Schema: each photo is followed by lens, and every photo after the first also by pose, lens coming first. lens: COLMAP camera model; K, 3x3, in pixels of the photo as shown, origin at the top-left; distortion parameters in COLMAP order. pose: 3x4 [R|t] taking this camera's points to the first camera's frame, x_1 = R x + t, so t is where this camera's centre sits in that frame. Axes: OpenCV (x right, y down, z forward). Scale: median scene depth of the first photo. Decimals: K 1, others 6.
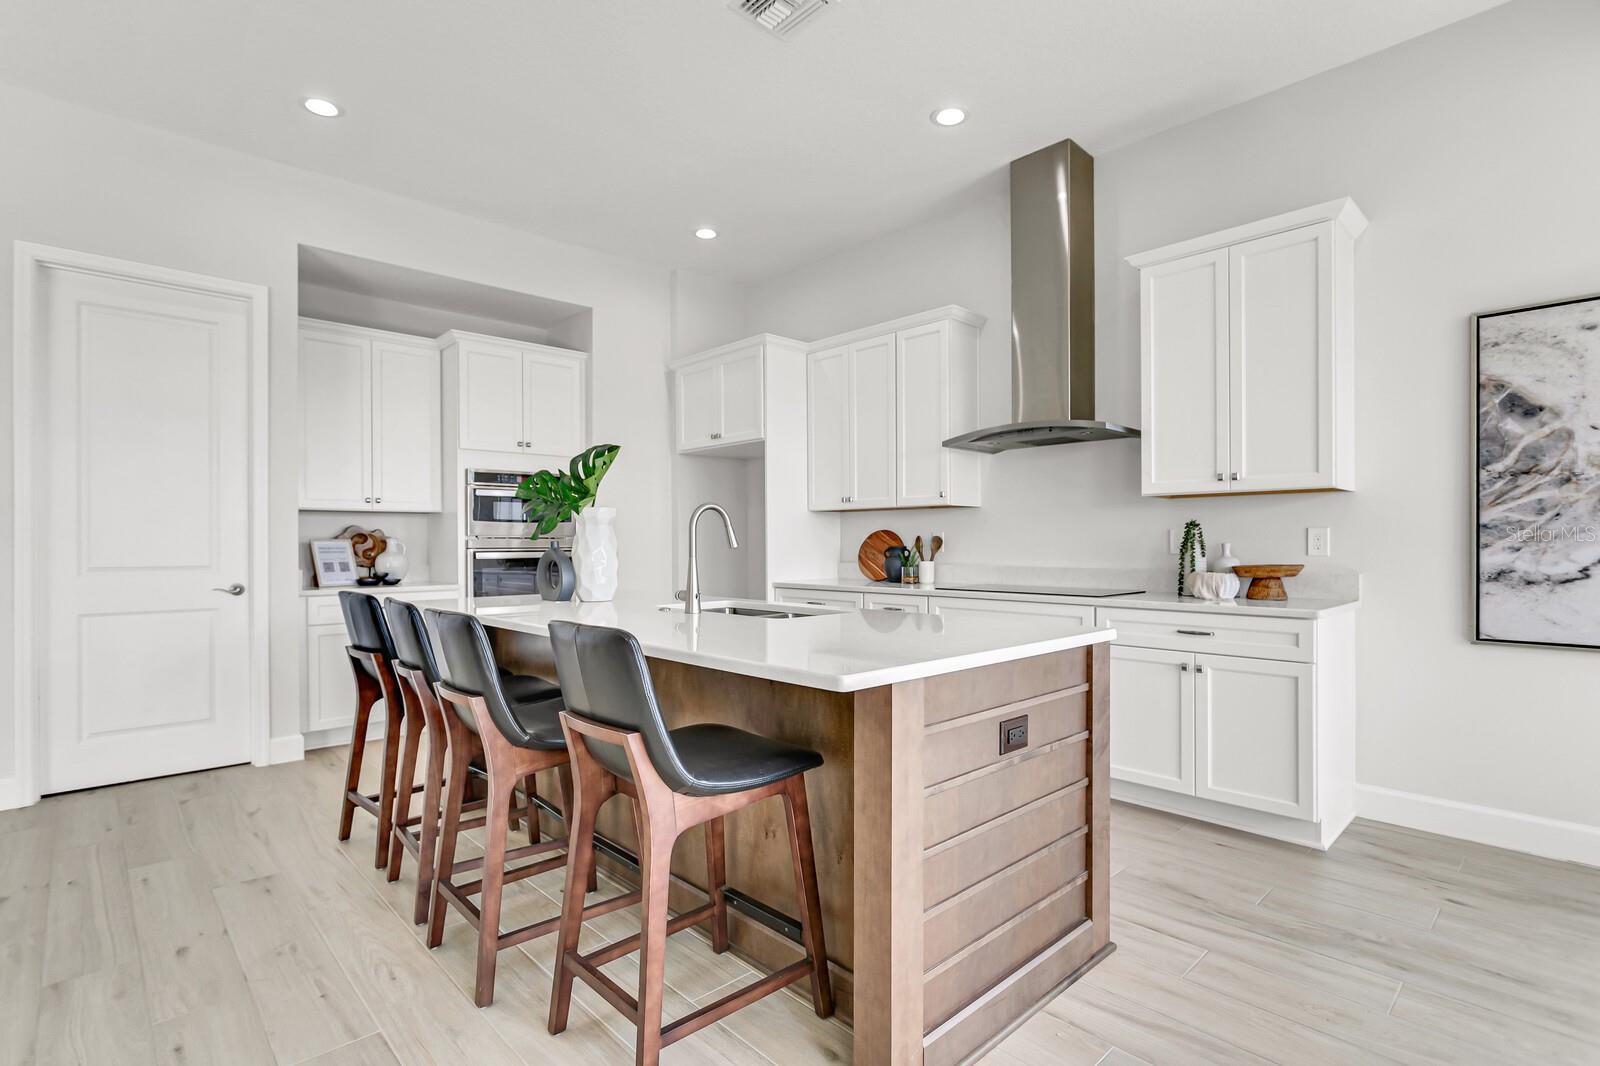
lens RADIAL K [[764.1, 0, 787.2], [0, 764.1, 539.7], [0, 0, 1]] dist [-0.002491, 0.001273]
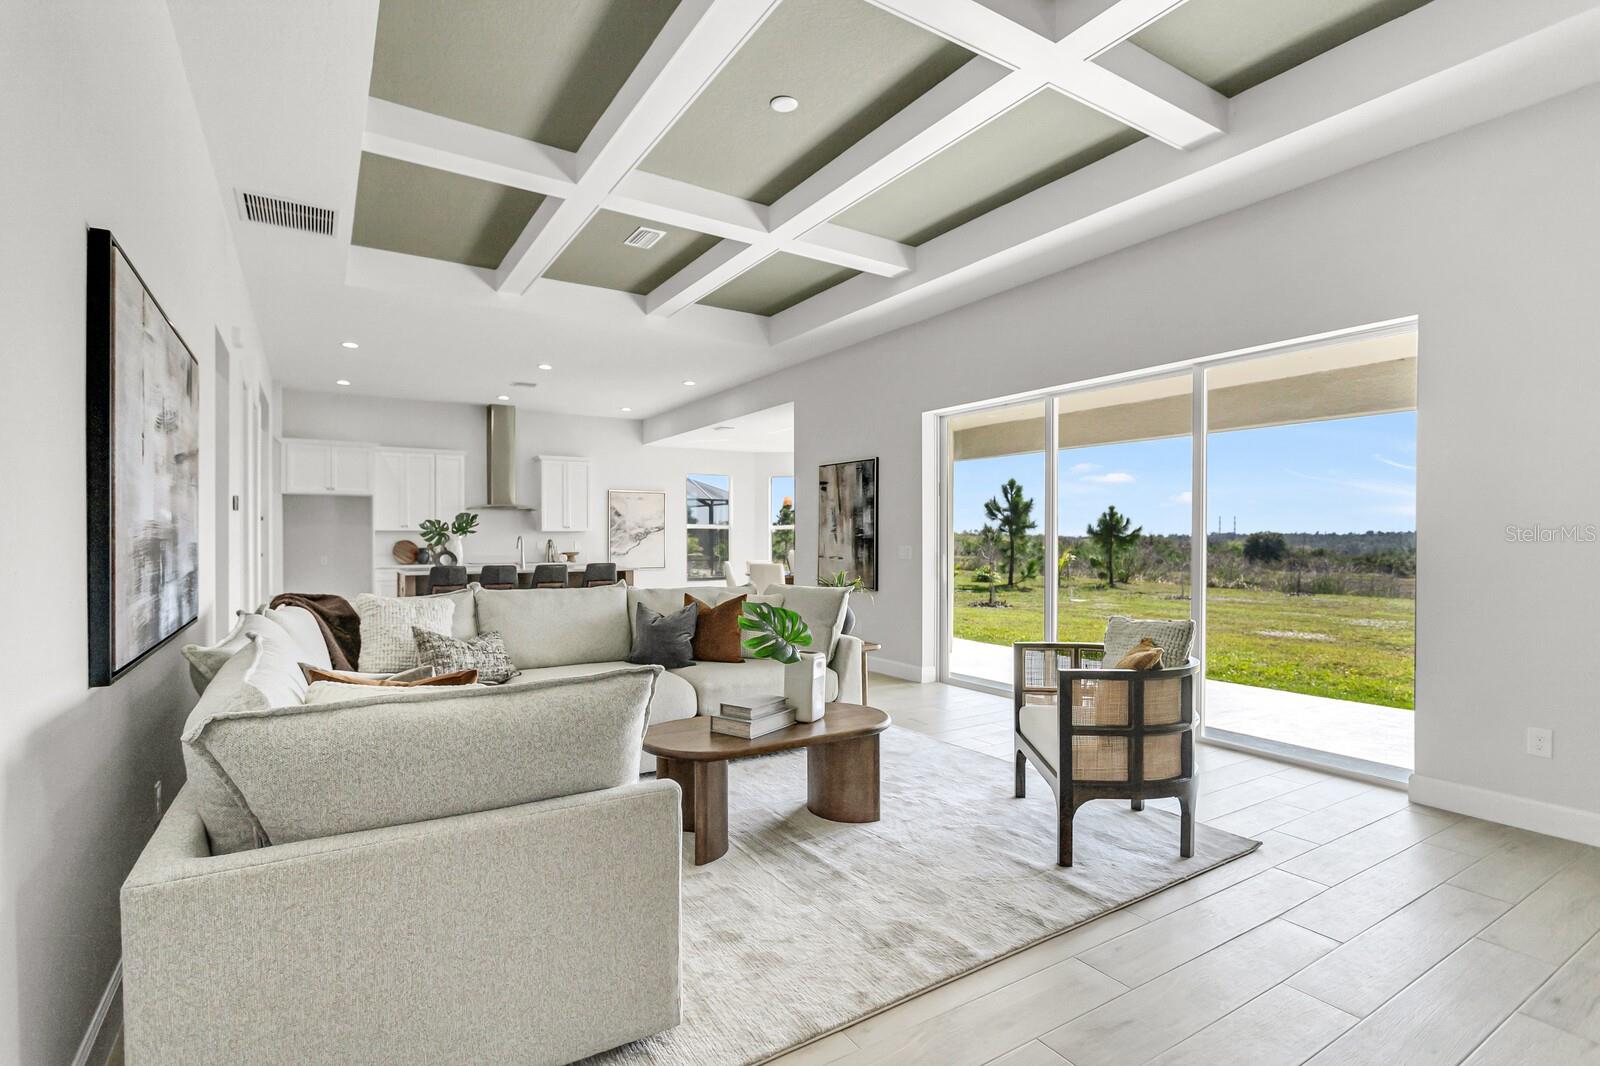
lens RADIAL K [[764.1, 0, 787.2], [0, 764.1, 539.7], [0, 0, 1]] dist [-0.002491, 0.001273]
pose [[0.188236, 0.001354, 0.982123, -3.037010], [-0.001621, 0.999998, -0.001068, -0.025664], [-0.982122, -0.001391, 0.188238, -0.740041]]
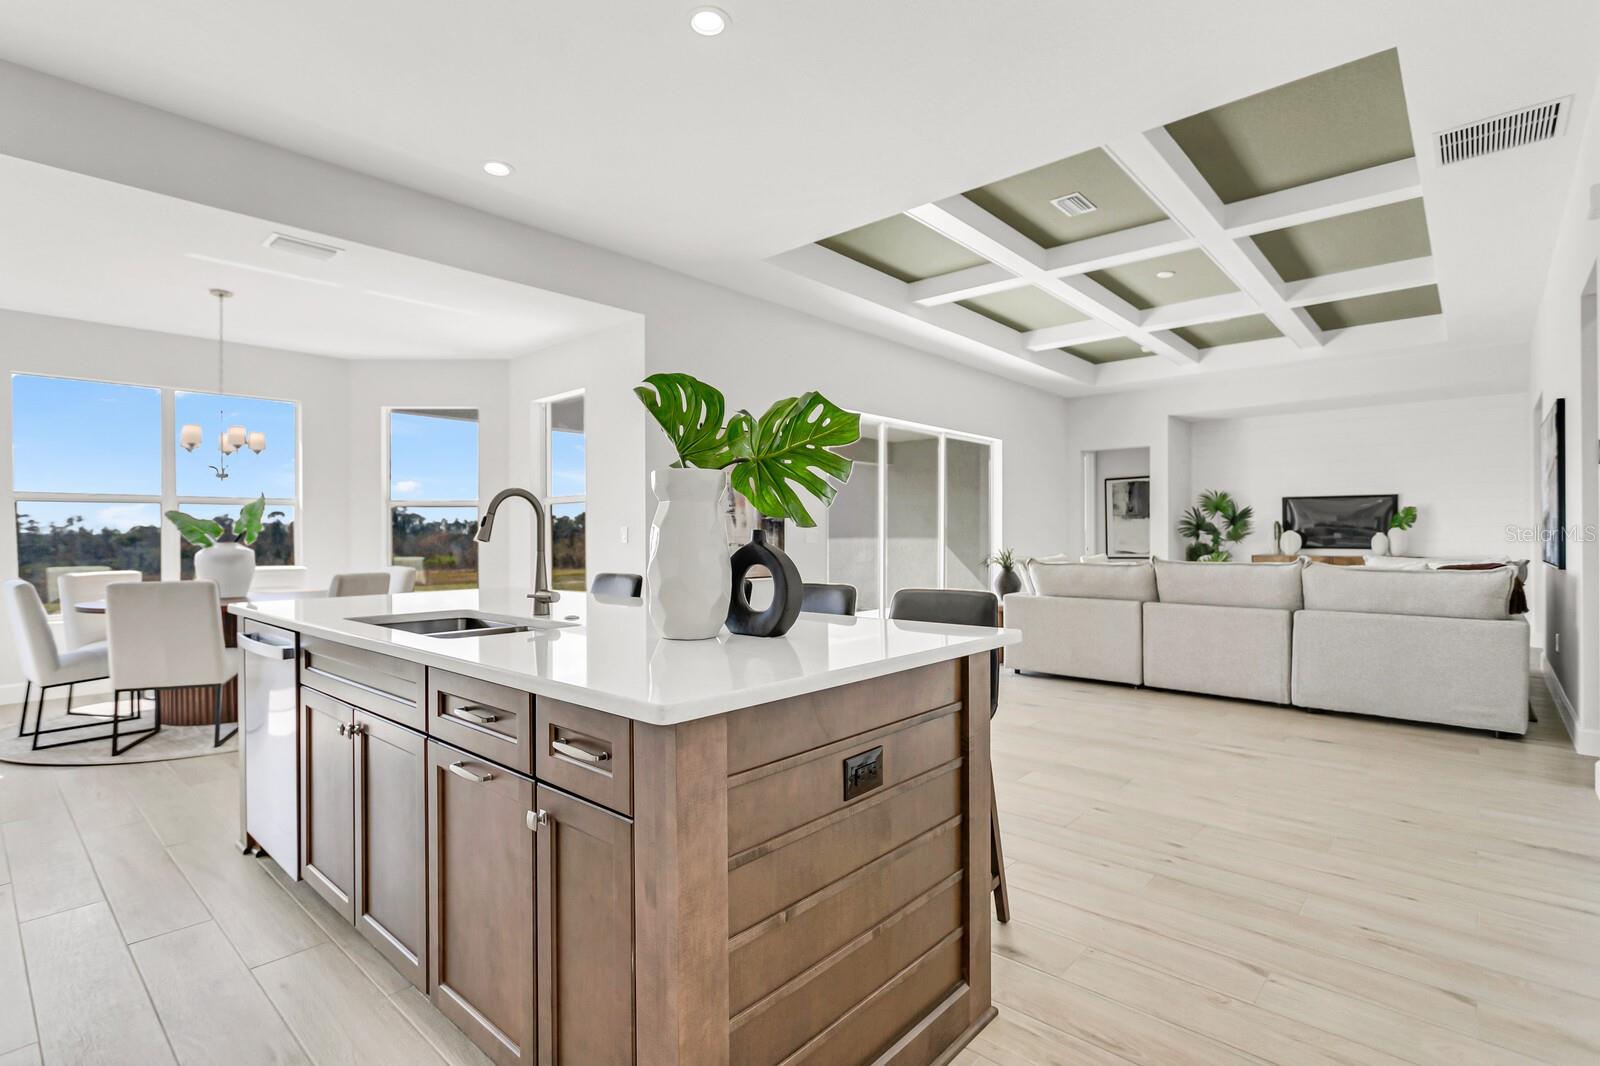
lens RADIAL K [[764.1, 0, 787.2], [0, 764.1, 539.7], [0, 0, 1]] dist [-0.002491, 0.001273]
pose [[-0.995881, 0.006648, -0.090421, -0.318040], [0.006164, 0.999965, 0.005627, 0.008318], [0.090455, 0.005046, -0.995888, 1.787872]]
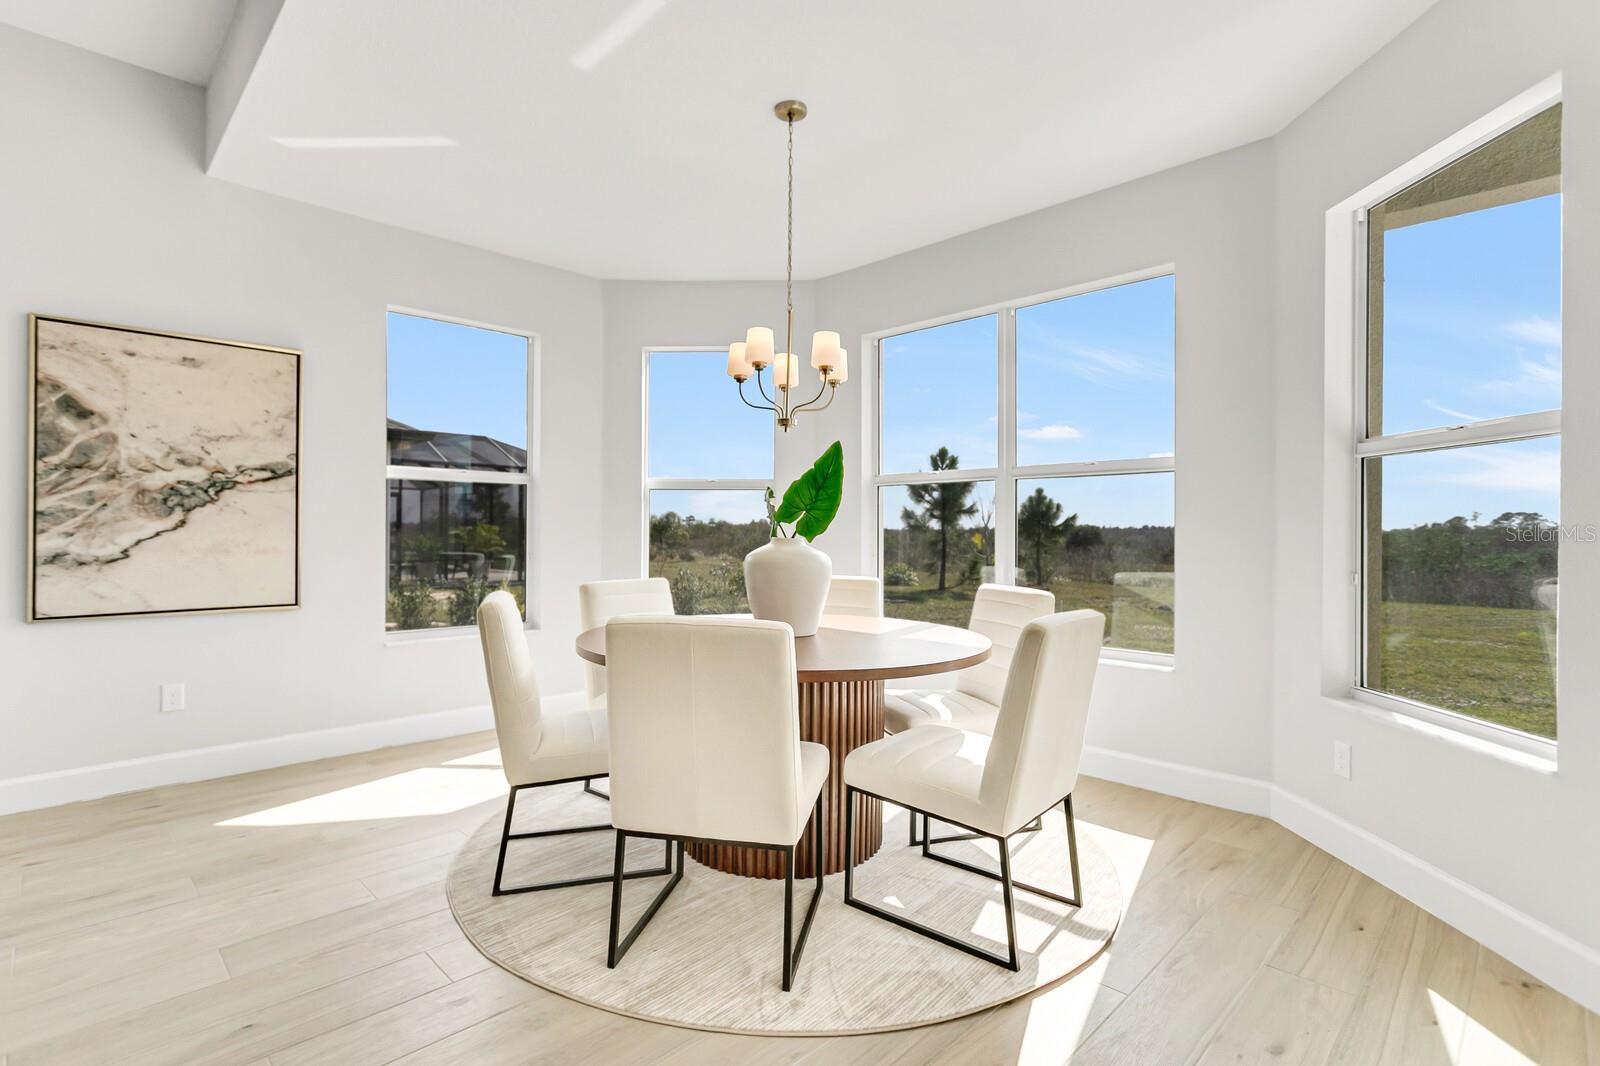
lens RADIAL K [[776.7, 0, 800.0], [0, 776.7, 533.0], [0, 0, 1]] dist [-0.002979, -0.000769]
pose [[-0.047763, -0.000363, 0.998859, -0.229151], [-0.005806, 0.999983, 0.000086, 0.003945], [-0.998842, -0.005795, -0.047764, -0.018051]]
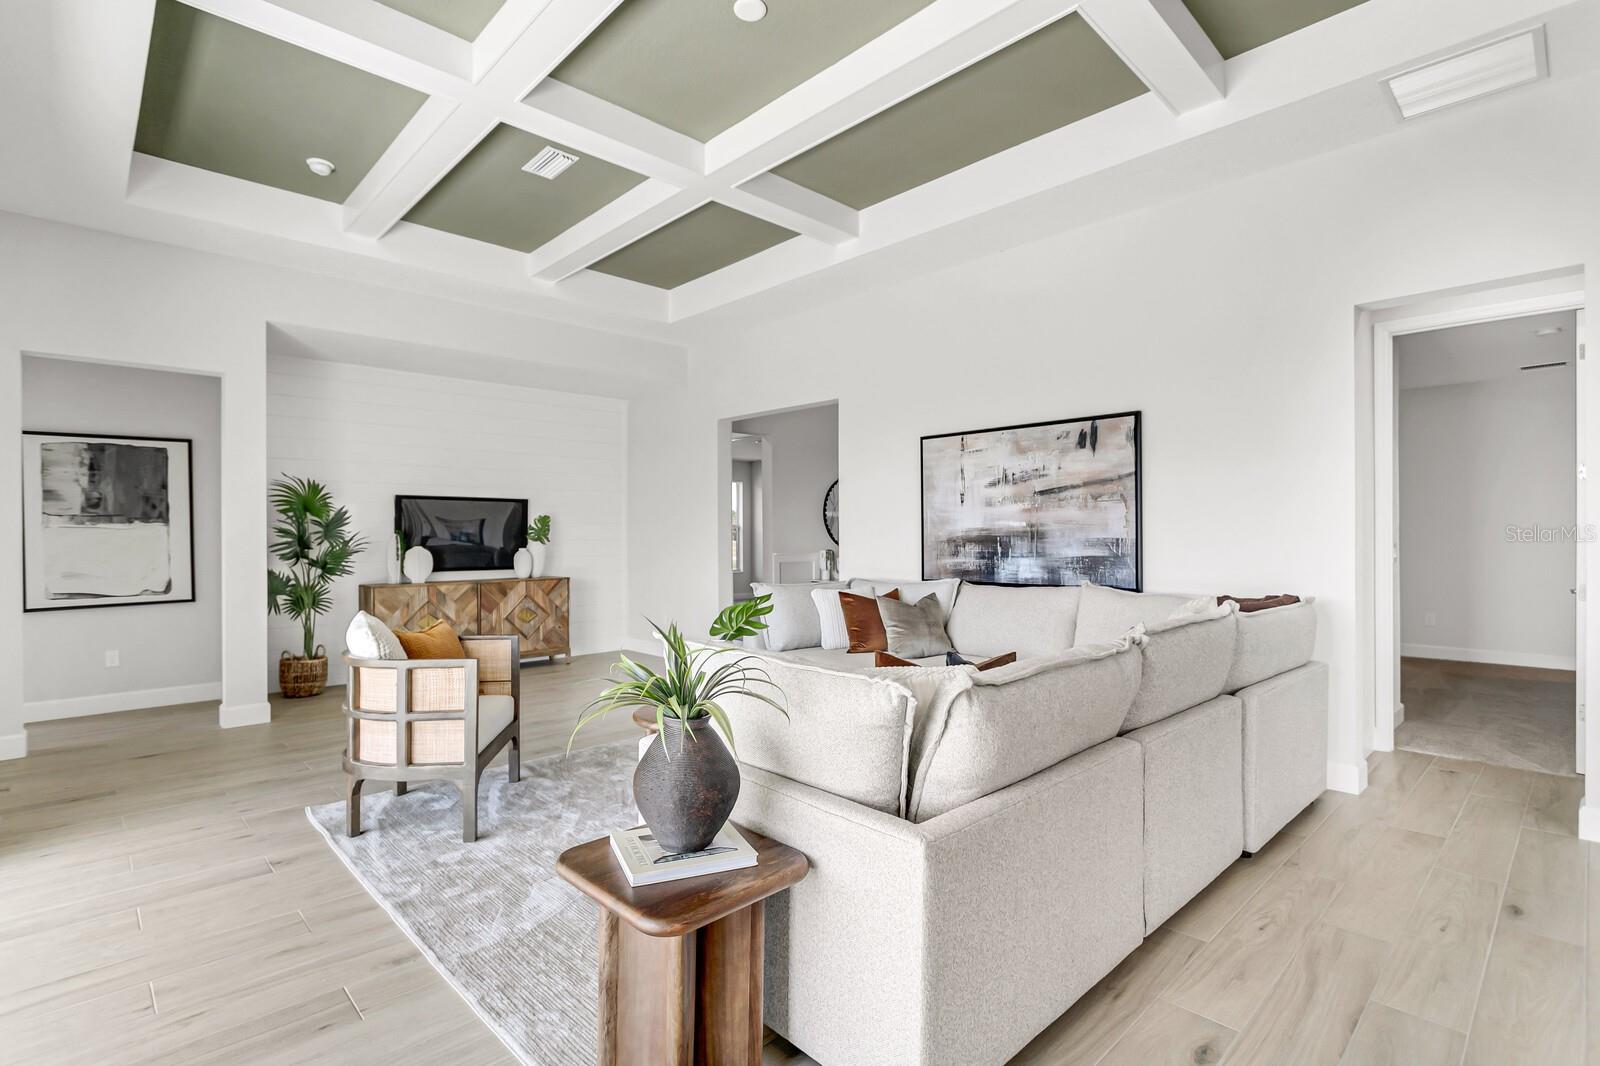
lens RADIAL K [[765.1, 0, 793.6], [0, 765.1, 535.5], [0, 0, 1]] dist [-0.002532, 0.001065]
pose [[0.013937, 0.005376, -0.999888, -0.584970], [0.005982, 0.999967, 0.005460, -0.038091], [0.999885, -0.006057, 0.013905, -0.436959]]
